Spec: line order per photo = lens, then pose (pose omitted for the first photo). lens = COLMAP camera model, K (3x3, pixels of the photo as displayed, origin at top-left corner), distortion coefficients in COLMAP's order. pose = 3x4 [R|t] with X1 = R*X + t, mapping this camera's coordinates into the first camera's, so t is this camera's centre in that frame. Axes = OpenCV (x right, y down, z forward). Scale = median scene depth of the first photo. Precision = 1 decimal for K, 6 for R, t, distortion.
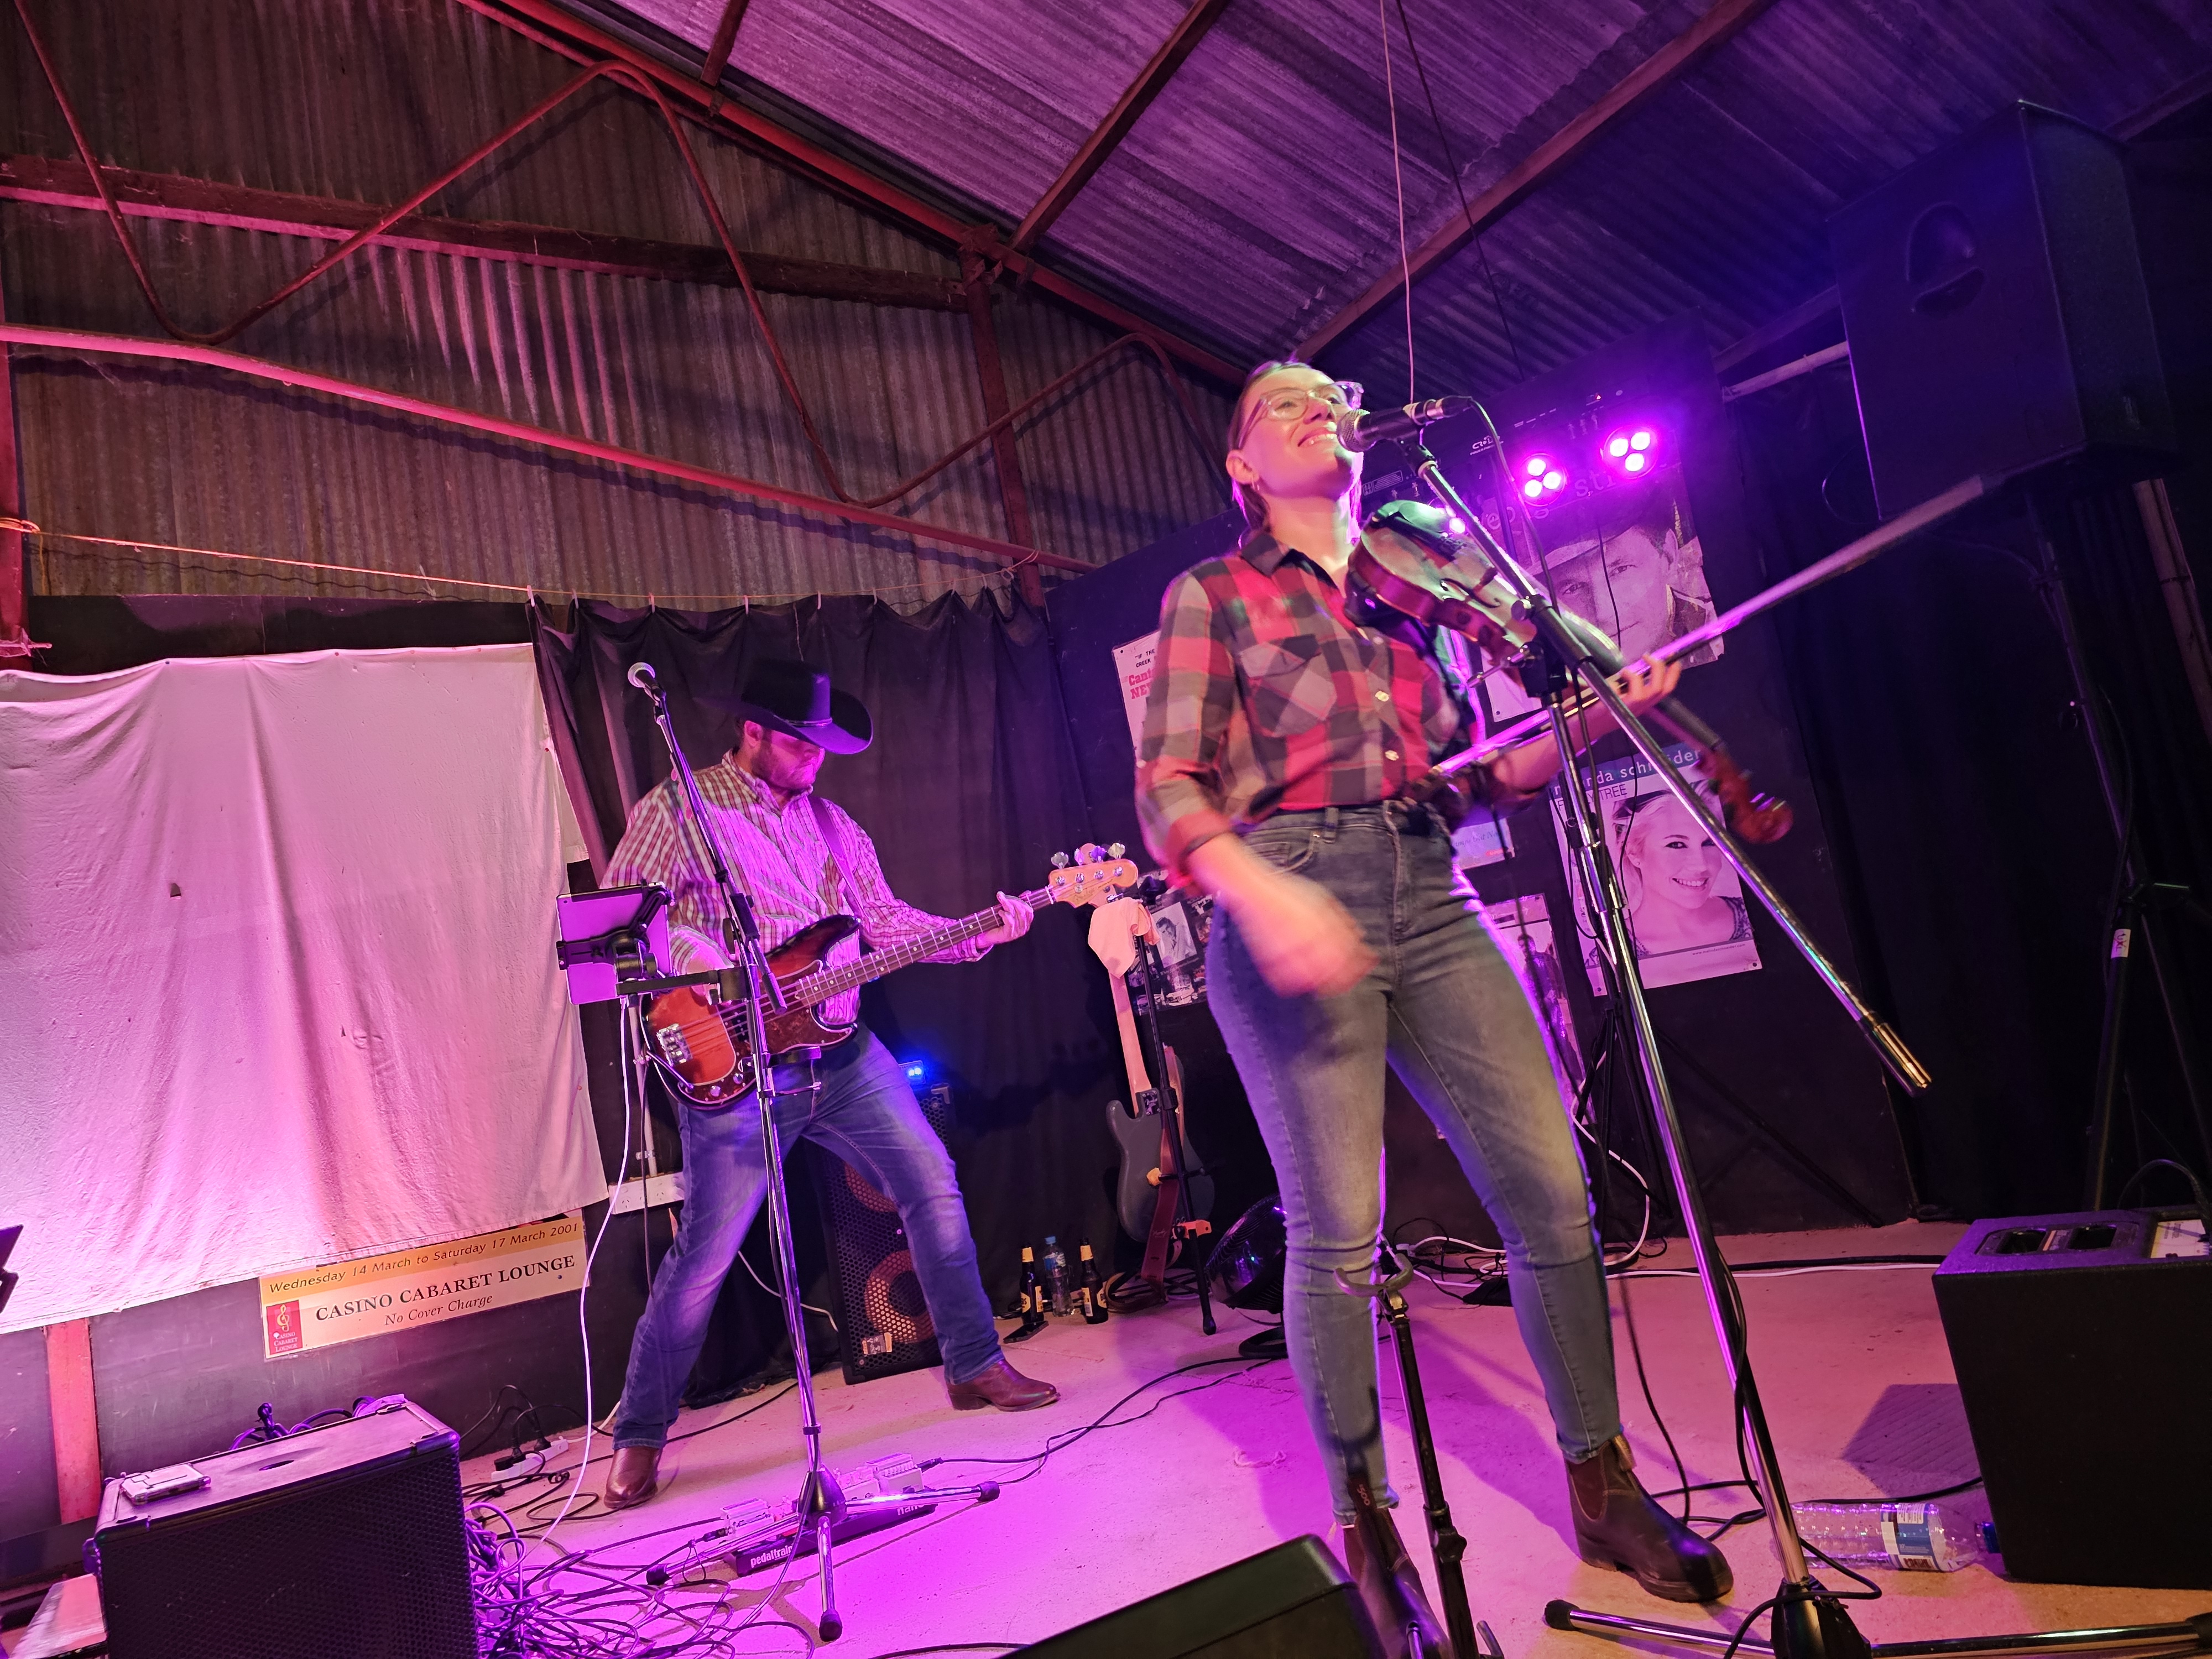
lens RADIAL K [[1465.8, 0, 1113.7], [0, 1465.8, 843.0], [0, 0, 1]] dist [0.071273, -0.065952]
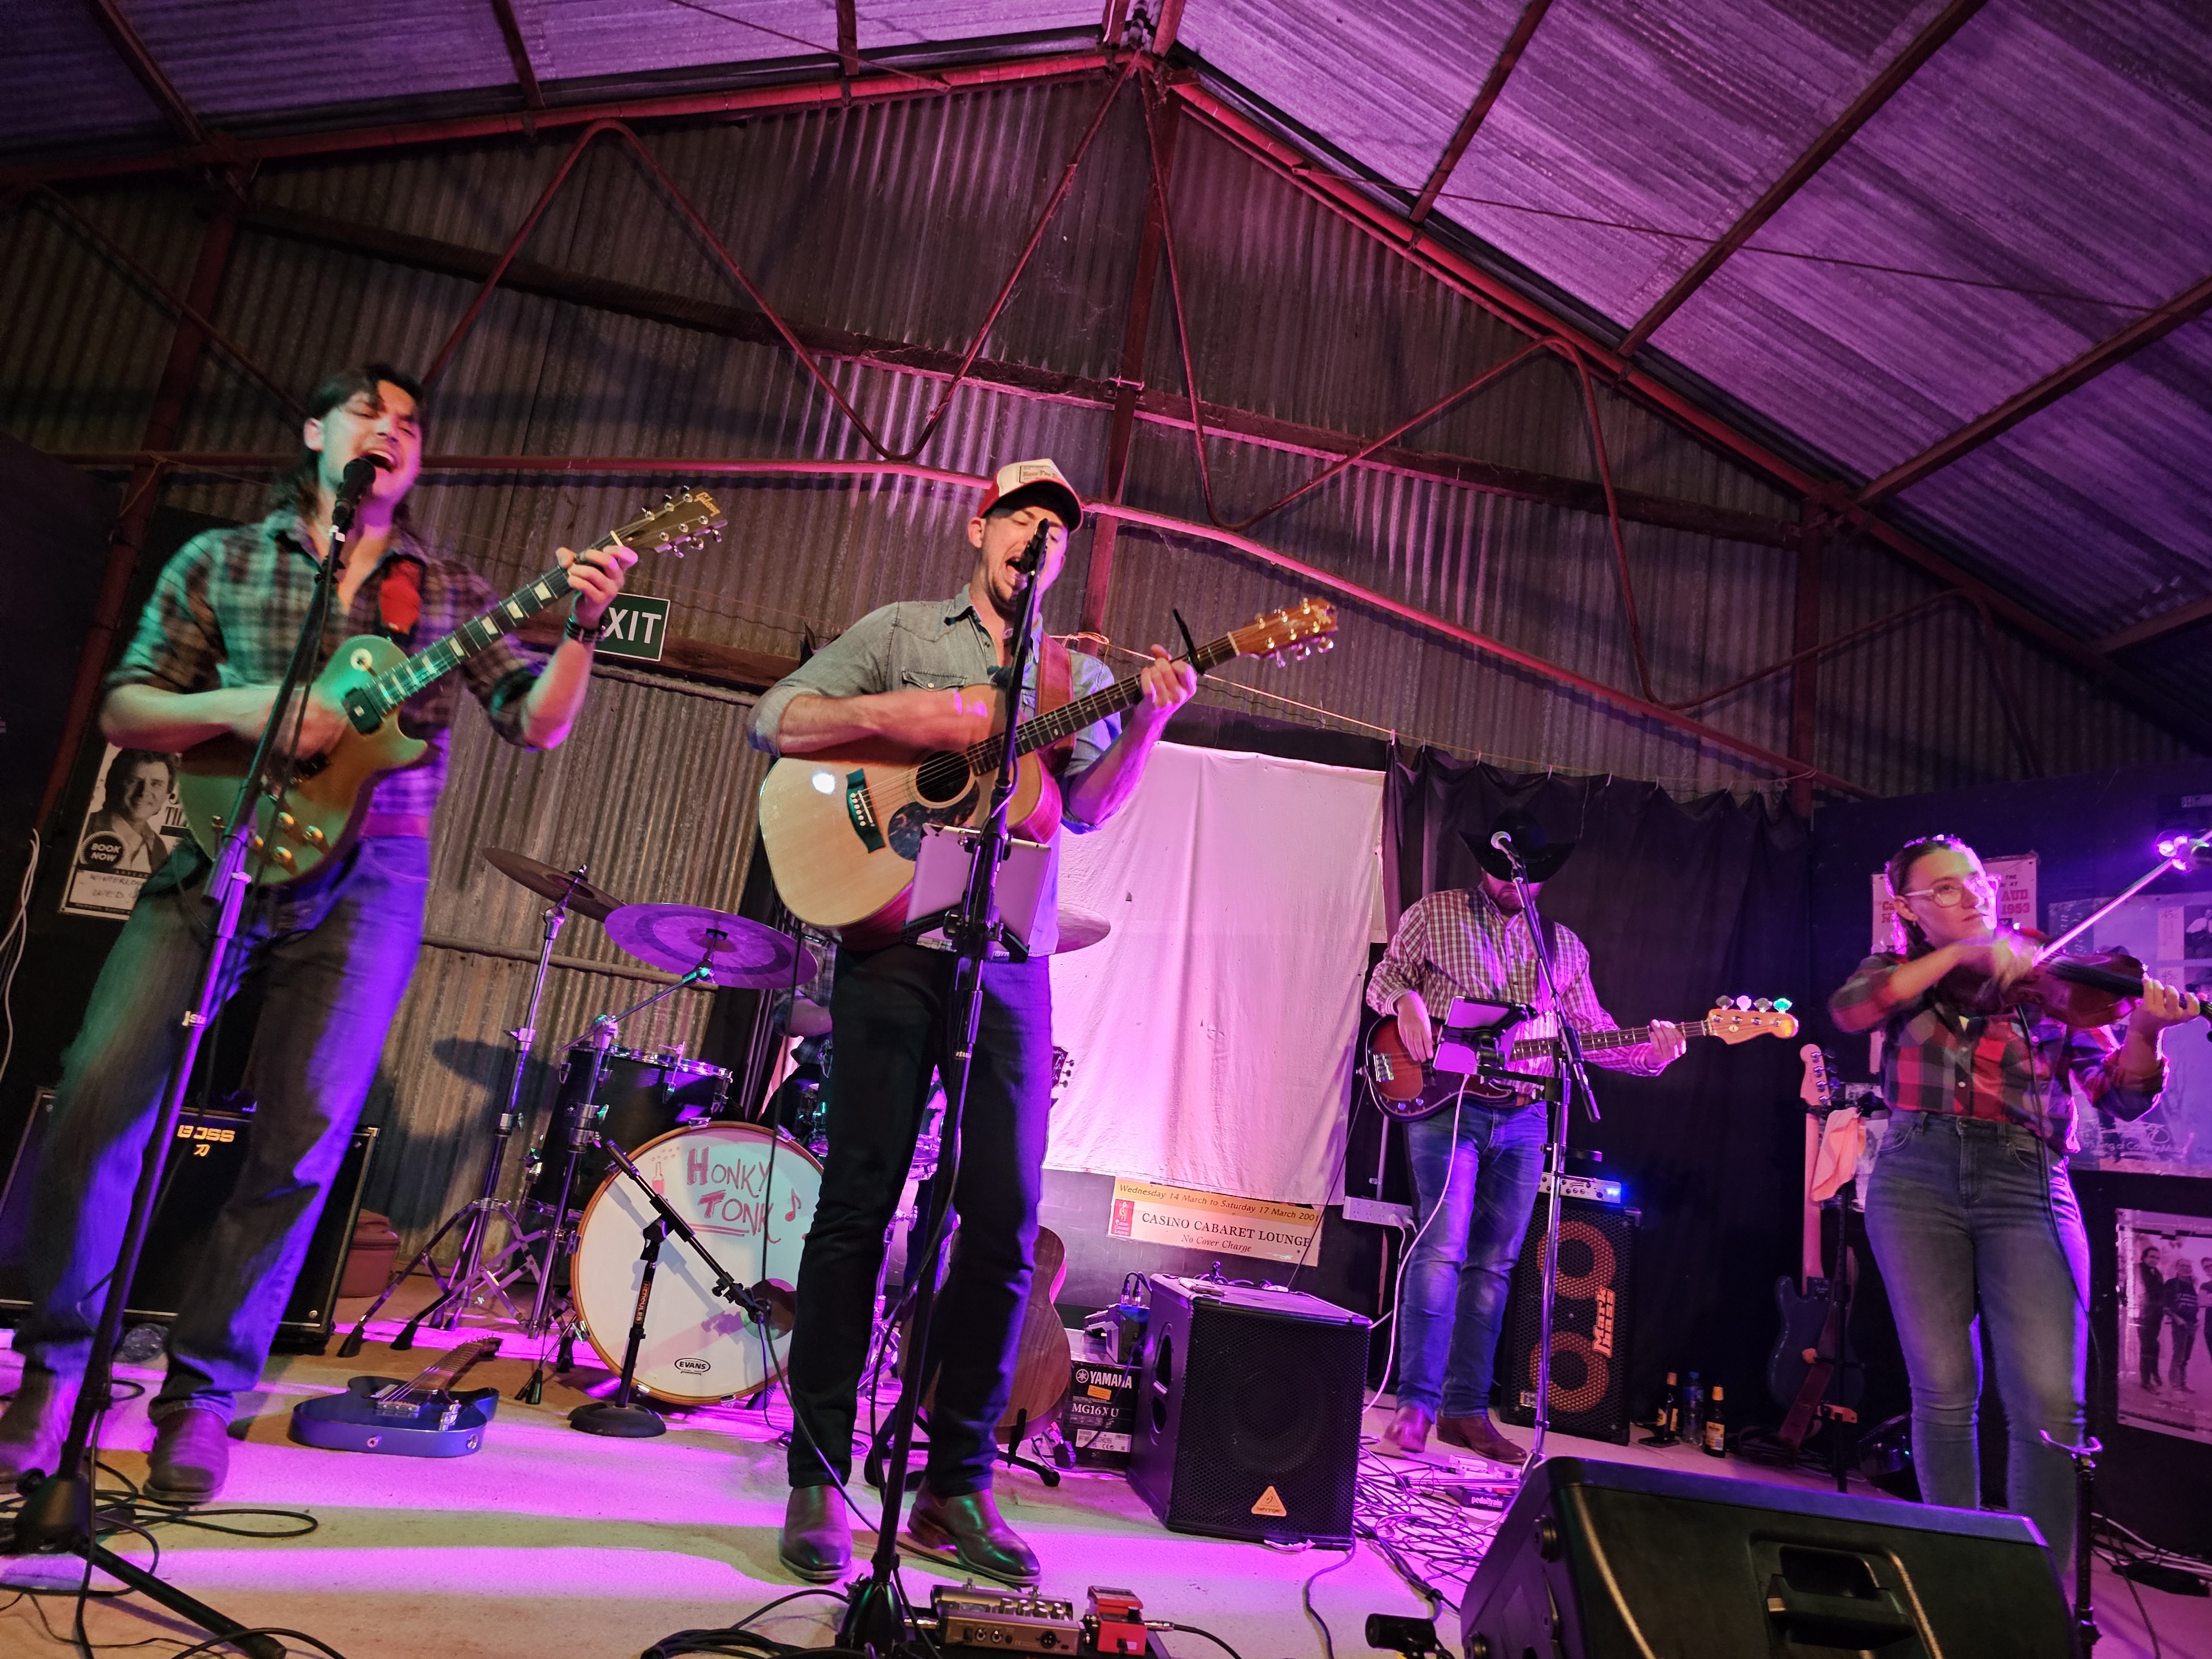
lens RADIAL K [[1475.6, 0, 1104.2], [0, 1475.6, 812.8], [0, 0, 1]] dist [0.069239, -0.059344]
pose [[0.884602, 0.222038, -0.410095, -0.062140], [-0.251021, 0.967824, -0.017458, -0.013768], [0.393023, 0.118386, 0.911876, -0.258071]]
